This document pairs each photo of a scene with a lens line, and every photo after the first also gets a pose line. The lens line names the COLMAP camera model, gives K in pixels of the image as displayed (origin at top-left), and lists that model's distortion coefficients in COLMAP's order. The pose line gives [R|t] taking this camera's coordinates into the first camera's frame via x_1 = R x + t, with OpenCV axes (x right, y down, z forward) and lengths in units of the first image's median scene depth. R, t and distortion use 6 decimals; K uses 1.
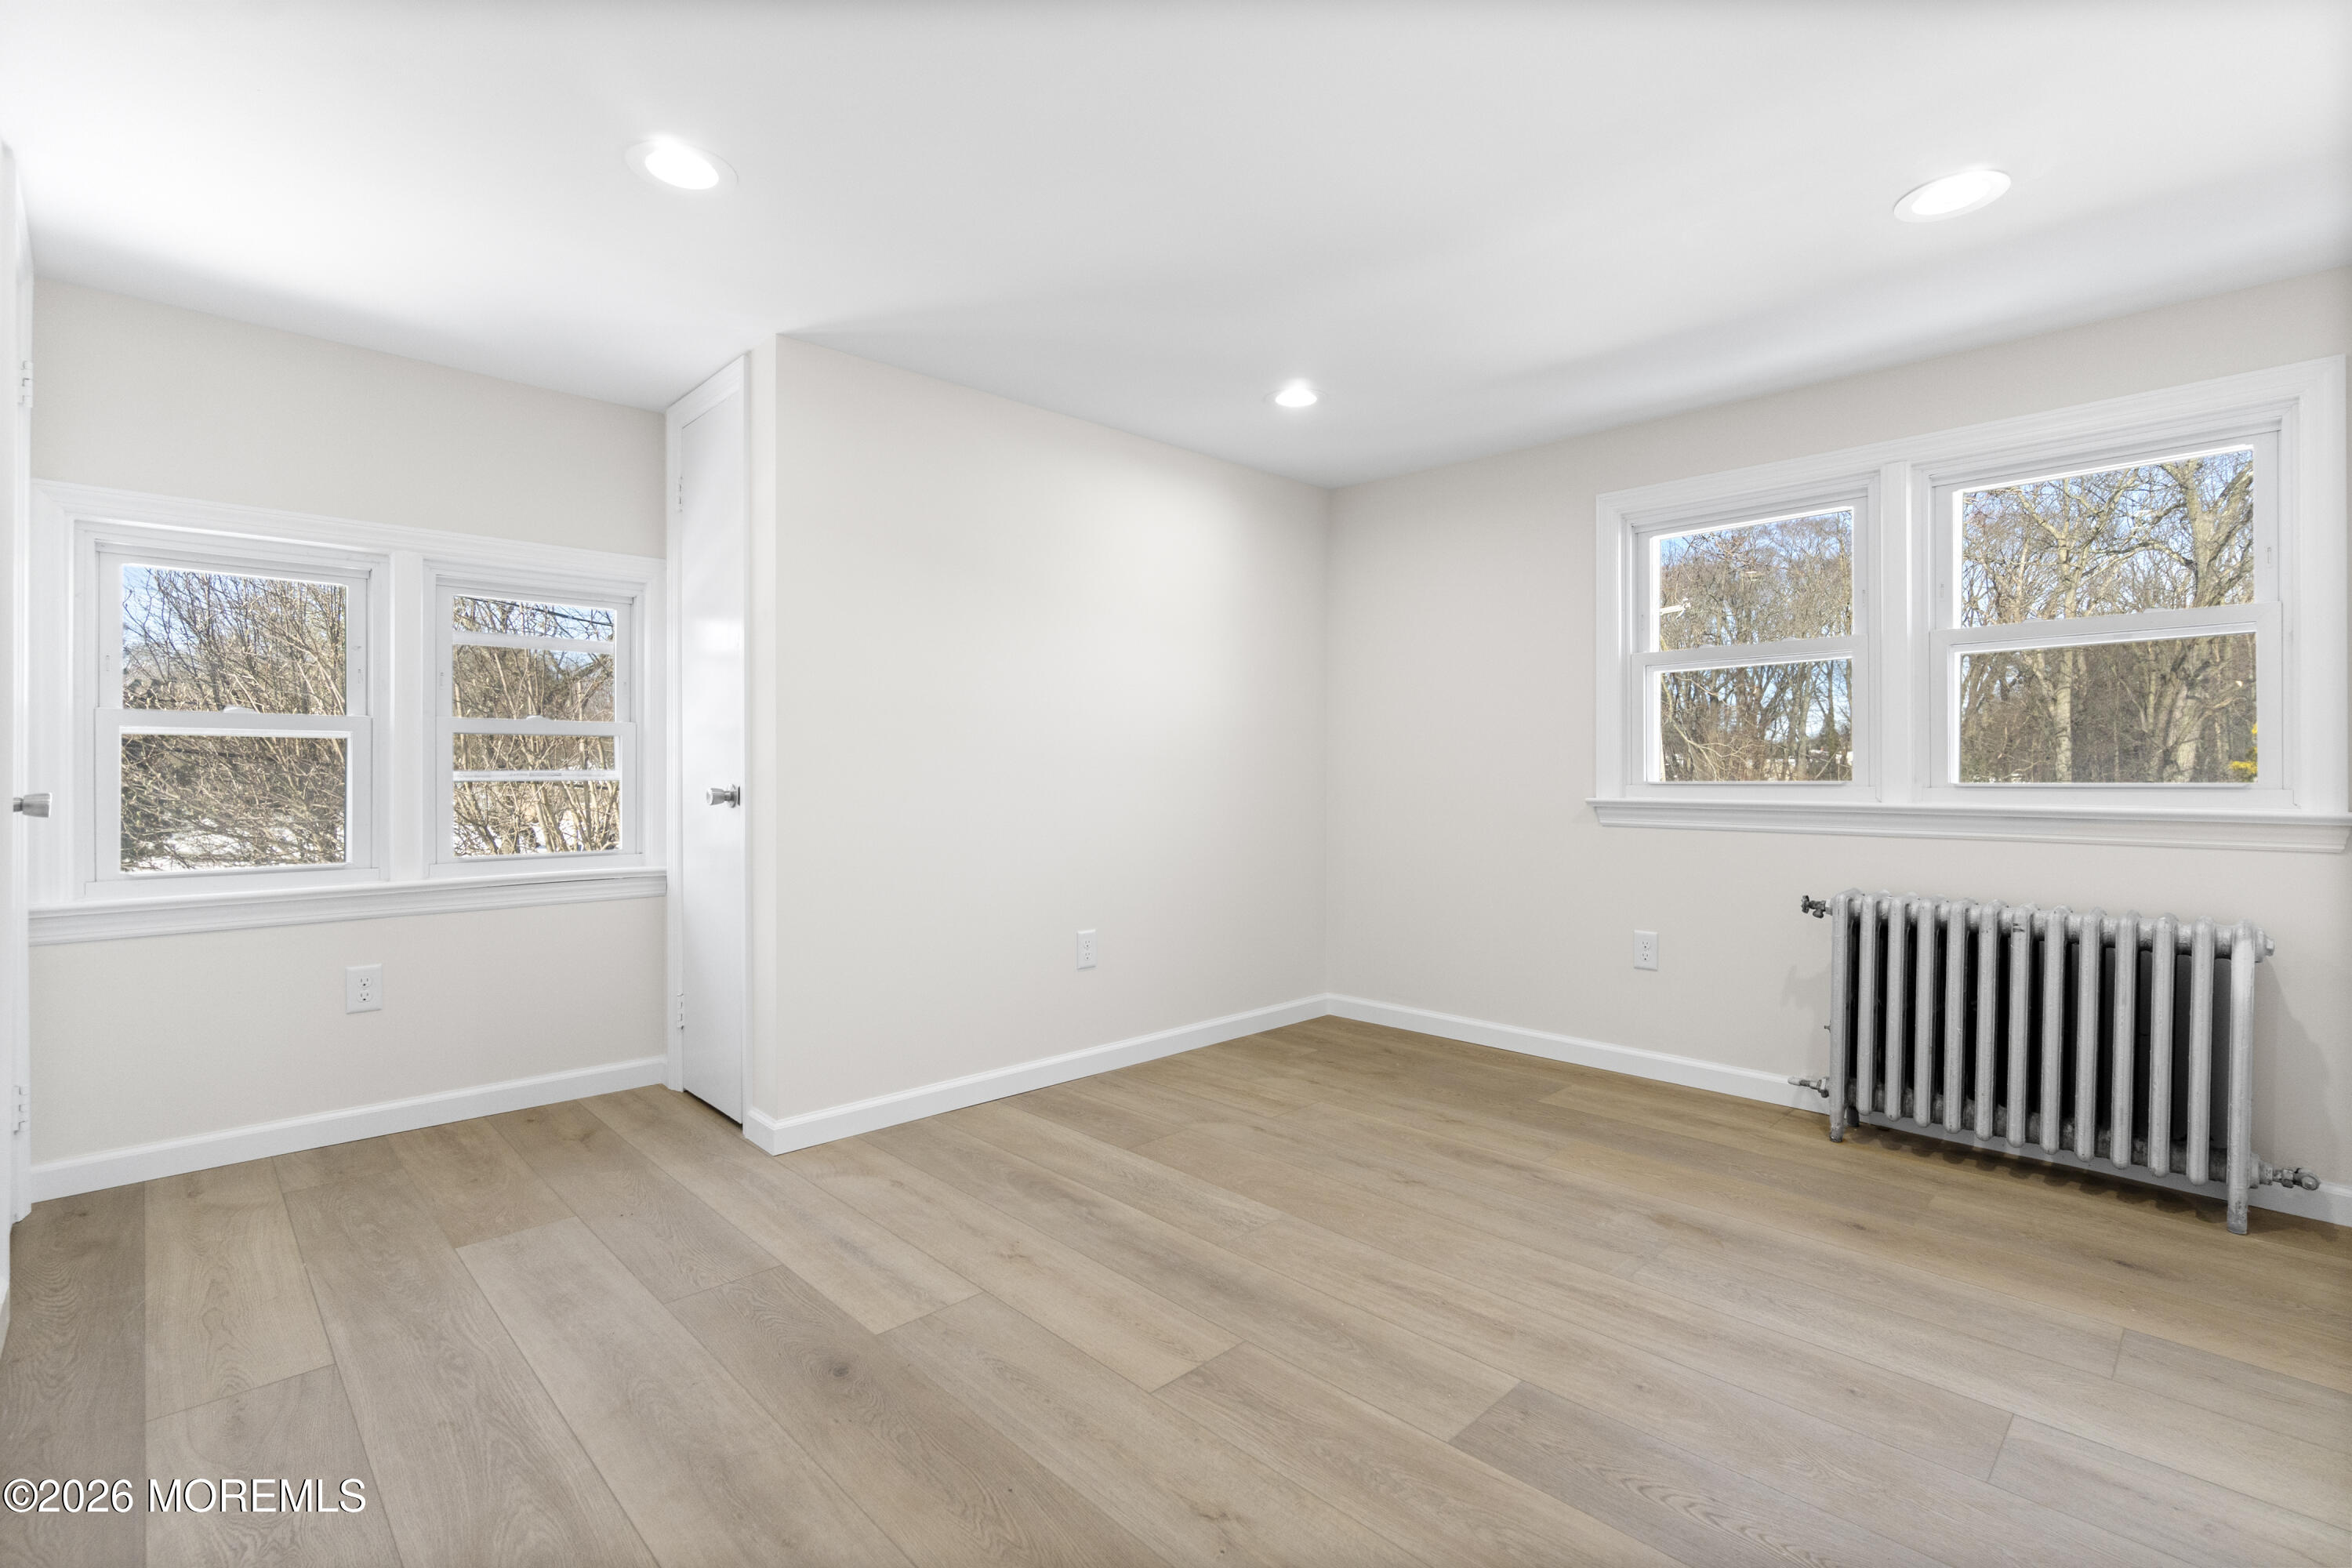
lens RADIAL K [[1070.8, 0, 1167.0], [0, 1070.8, 785.7], [0, 0, 1]] dist [-0.014104, 0.002341]
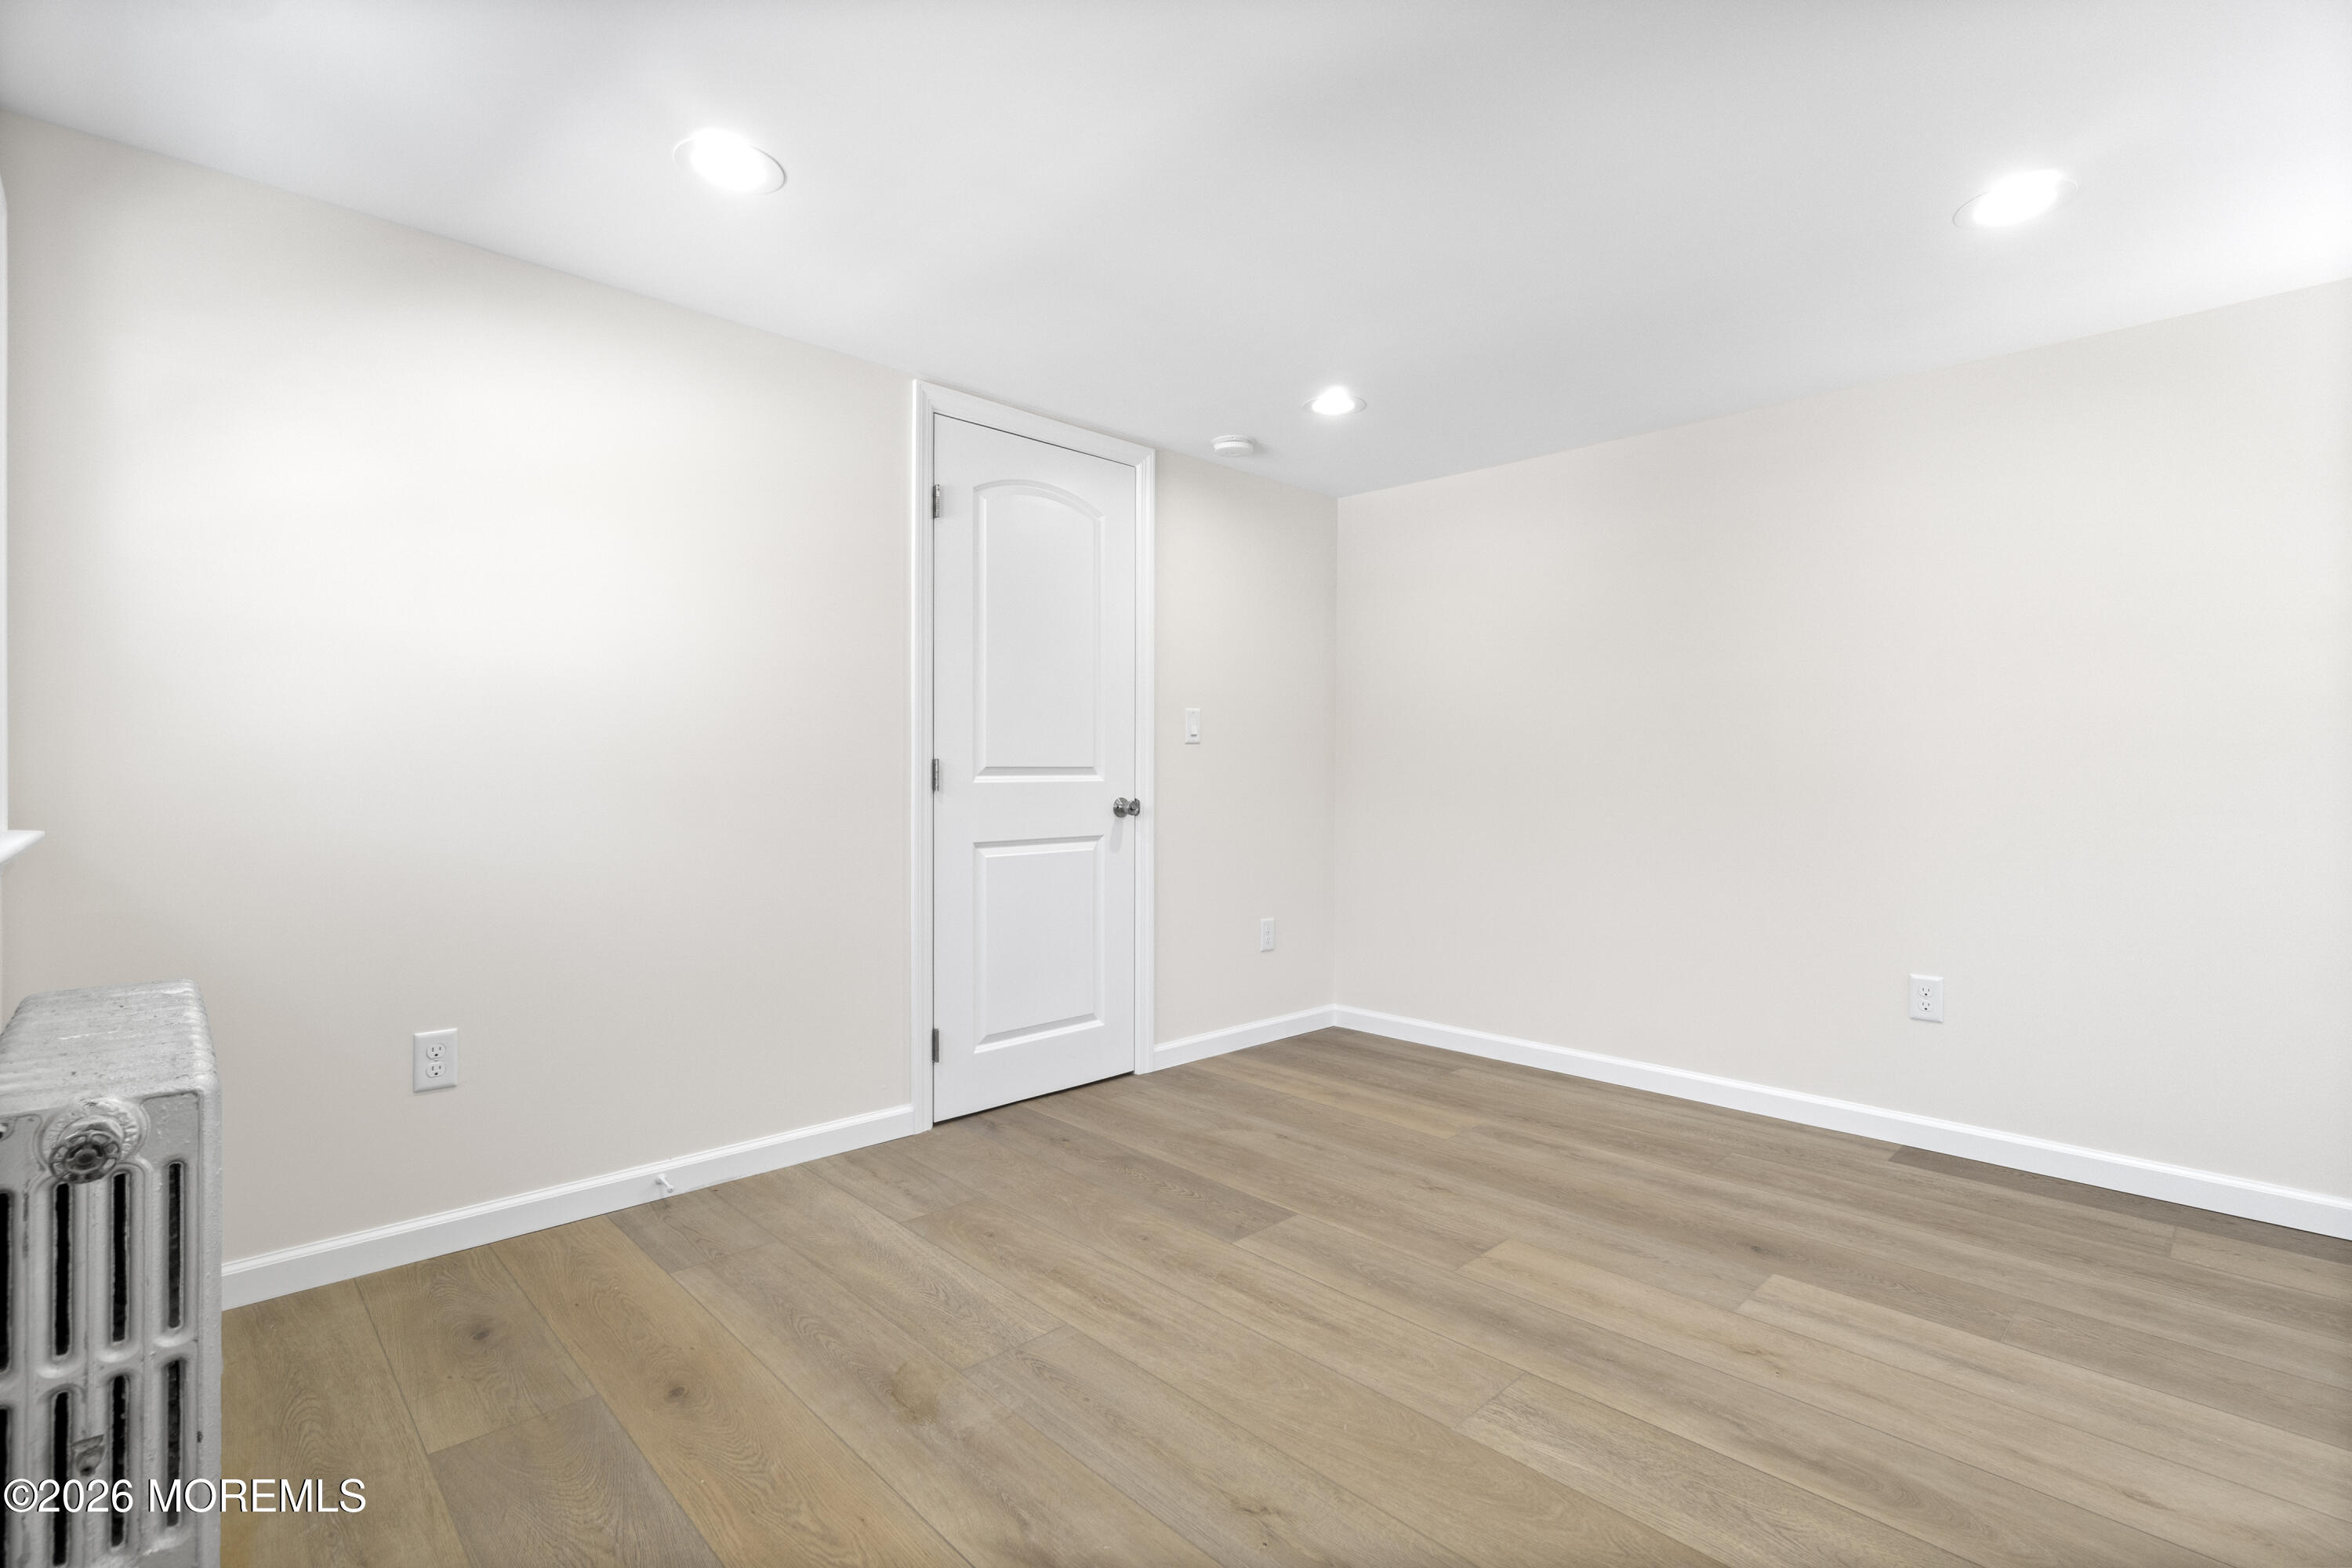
lens RADIAL K [[1070.8, 0, 1185.1], [0, 1070.8, 771.6], [0, 0, 1]] dist [-0.014104, 0.002341]
pose [[-0.999929, -0.006690, -0.009848, 0.301250], [-0.006841, 0.999858, 0.015396, -0.030585], [0.009744, 0.015463, -0.999833, 1.707350]]
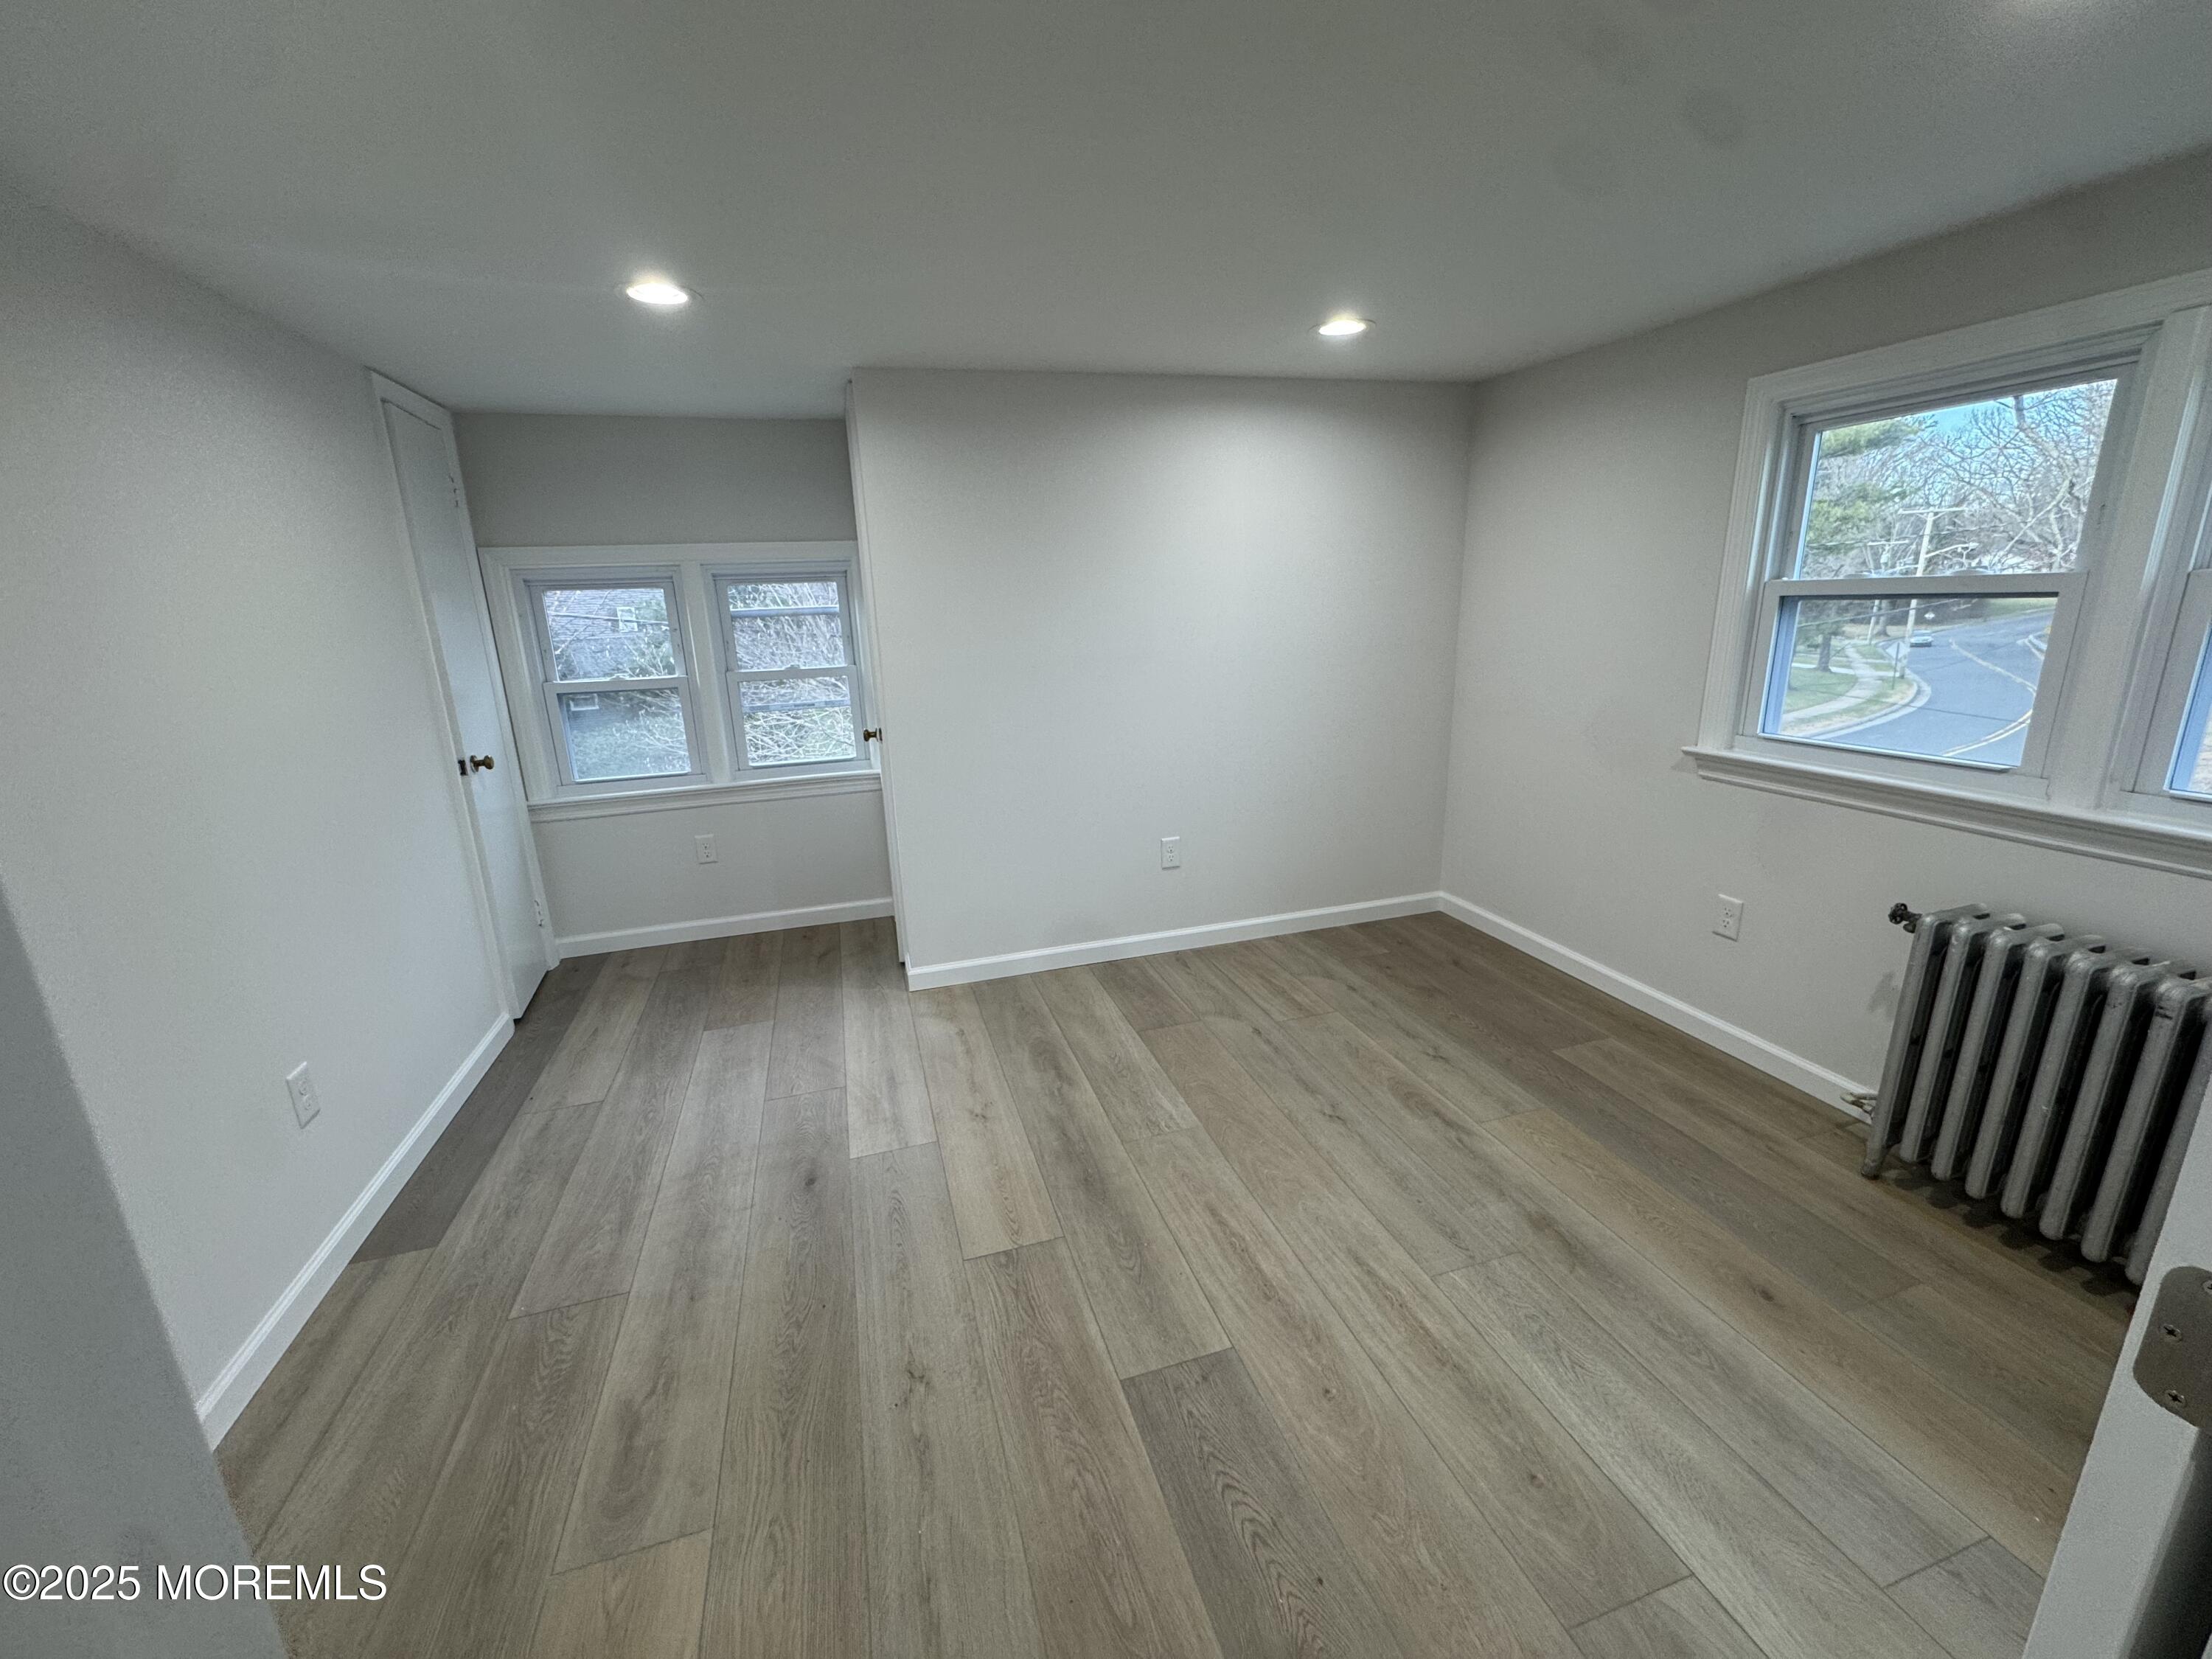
lens RADIAL K [[878.4, 0, 1091.4], [0, 878.4, 824.1], [0, 0, 1]] dist [-0.005698, 0.001237]
pose [[0.886807, 0.084594, -0.454332, 0.434308], [0.030609, 0.970194, 0.240390, -0.177789], [0.461125, -0.227086, 0.857785, 0.169047]]
